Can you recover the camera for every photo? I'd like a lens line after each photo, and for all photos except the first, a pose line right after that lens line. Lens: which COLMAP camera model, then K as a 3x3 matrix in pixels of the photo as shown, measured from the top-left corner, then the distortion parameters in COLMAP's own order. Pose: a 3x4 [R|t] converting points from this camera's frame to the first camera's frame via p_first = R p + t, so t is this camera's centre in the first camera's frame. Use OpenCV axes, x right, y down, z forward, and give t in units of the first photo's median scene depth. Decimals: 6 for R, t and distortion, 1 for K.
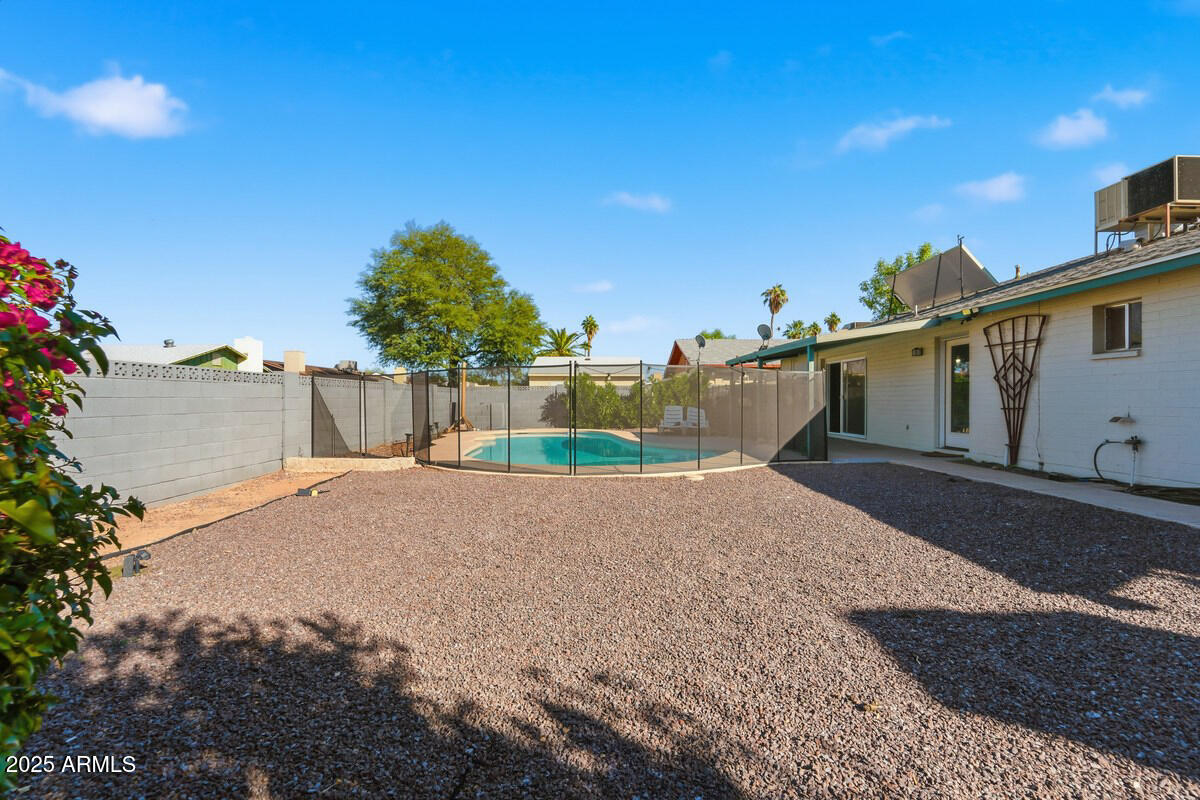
lens RADIAL K [[500.0, 0, 608.0], [0, 500.0, 403.8], [0, 0, 1]] dist [-0.023407, -0.000449]
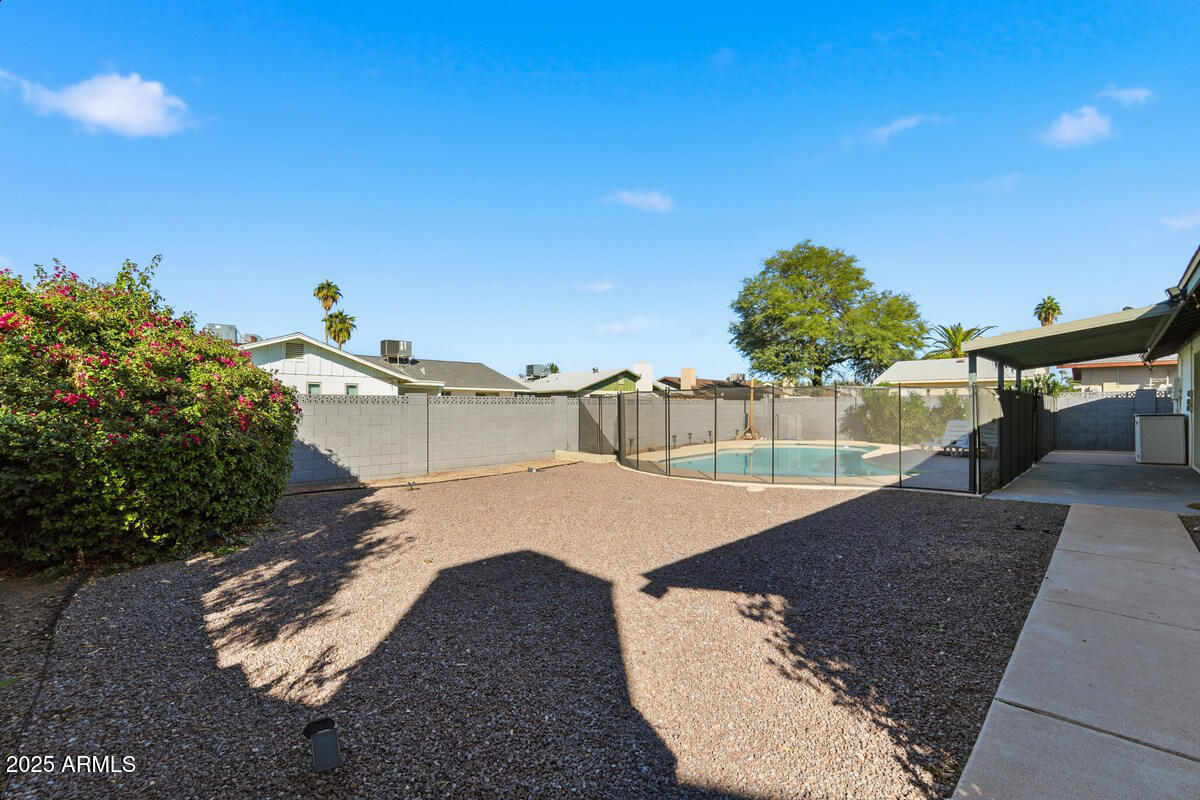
lens RADIAL K [[500.0, 0, 608.0], [0, 500.0, 403.8], [0, 0, 1]] dist [-0.023407, -0.000449]
pose [[0.696420, -0.004664, -0.717619, 0.131391], [-0.005086, 0.999922, -0.011435, -0.004802], [0.717616, 0.011613, 0.696342, -0.001020]]
